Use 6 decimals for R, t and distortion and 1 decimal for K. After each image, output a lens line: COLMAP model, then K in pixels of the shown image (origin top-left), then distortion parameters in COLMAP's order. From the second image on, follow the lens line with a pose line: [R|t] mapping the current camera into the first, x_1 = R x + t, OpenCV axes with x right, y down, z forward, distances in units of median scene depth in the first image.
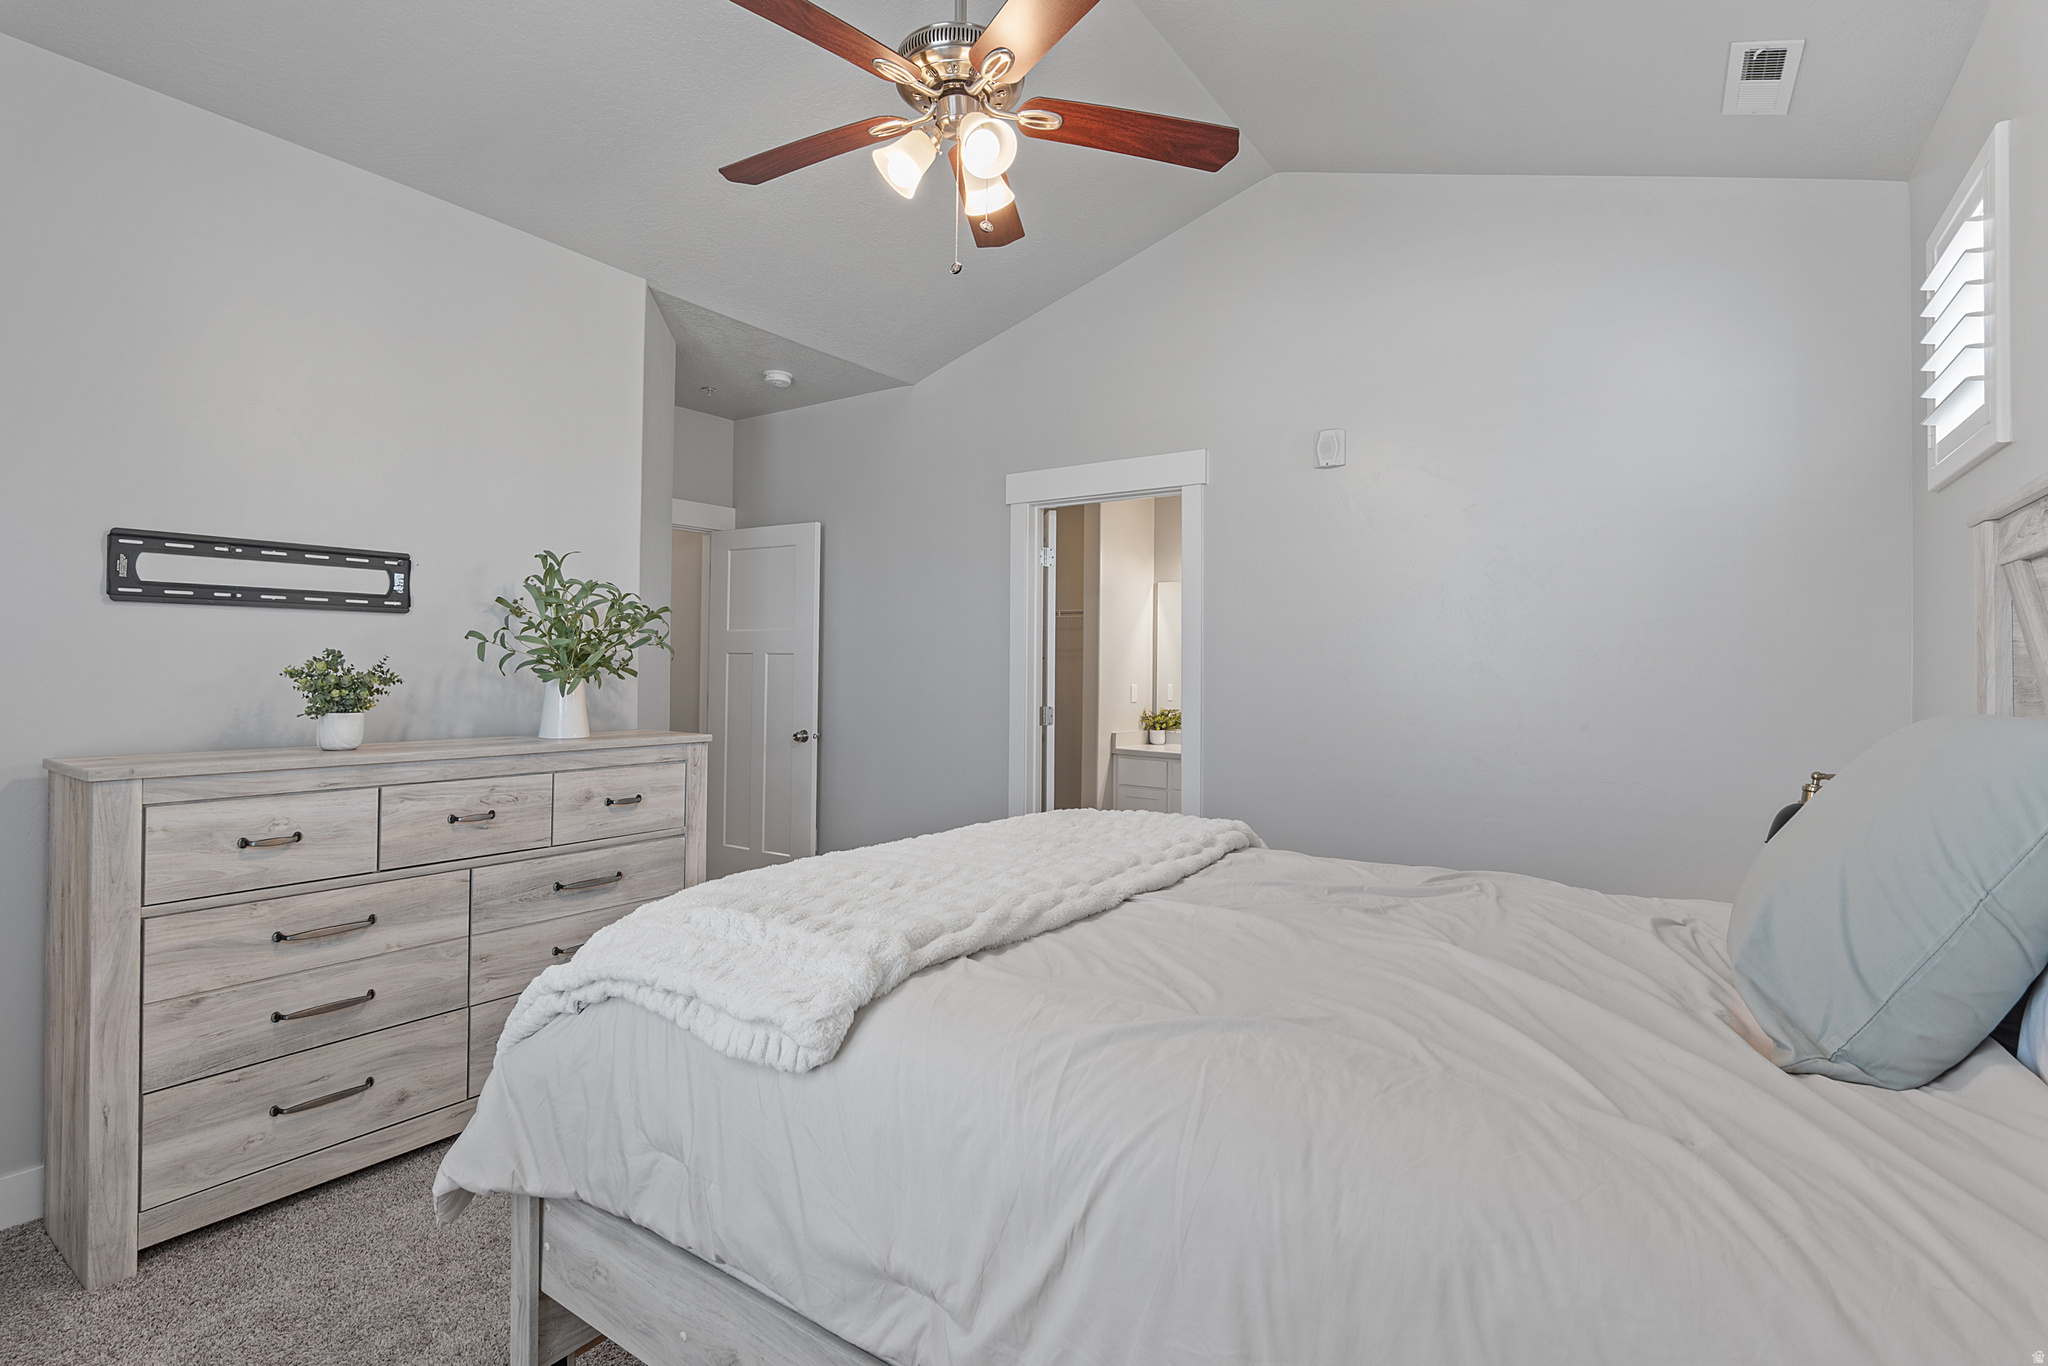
lens RADIAL K [[967.0, 0, 1031.0], [0, 967.0, 670.3], [0, 0, 1]] dist [-0.002632, 0.000284]
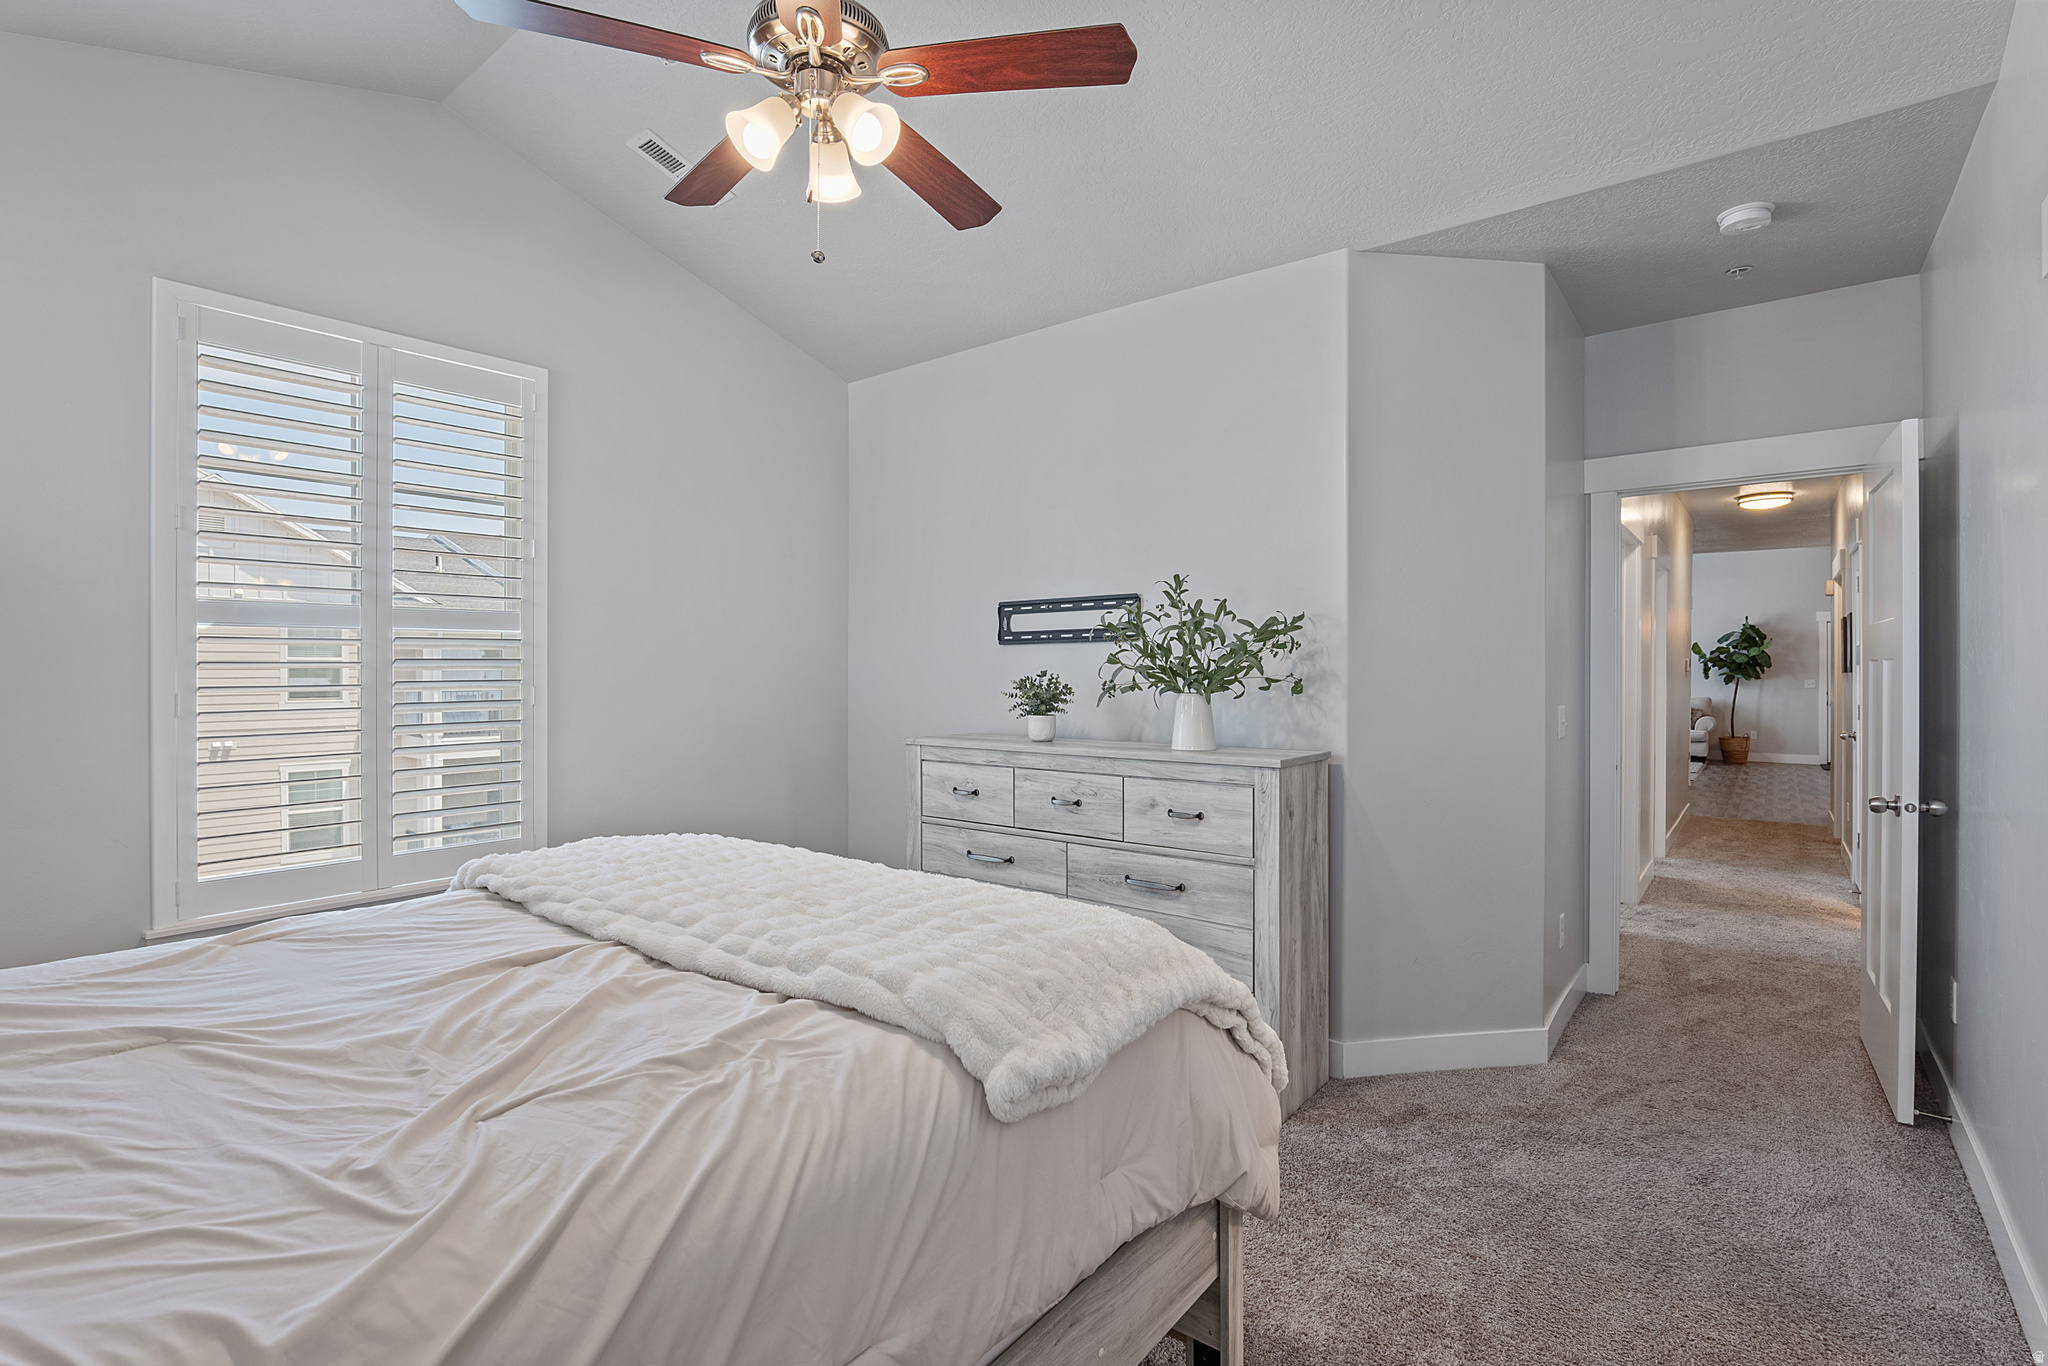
lens RADIAL K [[983.1, 0, 982.2], [0, 983.1, 674.3], [0, 0, 1]] dist [-0.002885, -0.000262]
pose [[-0.085028, -0.008773, -0.996340, 0.701847], [-0.002760, 0.999959, -0.008569, -0.003860], [0.996375, 0.002022, -0.085048, 0.980255]]
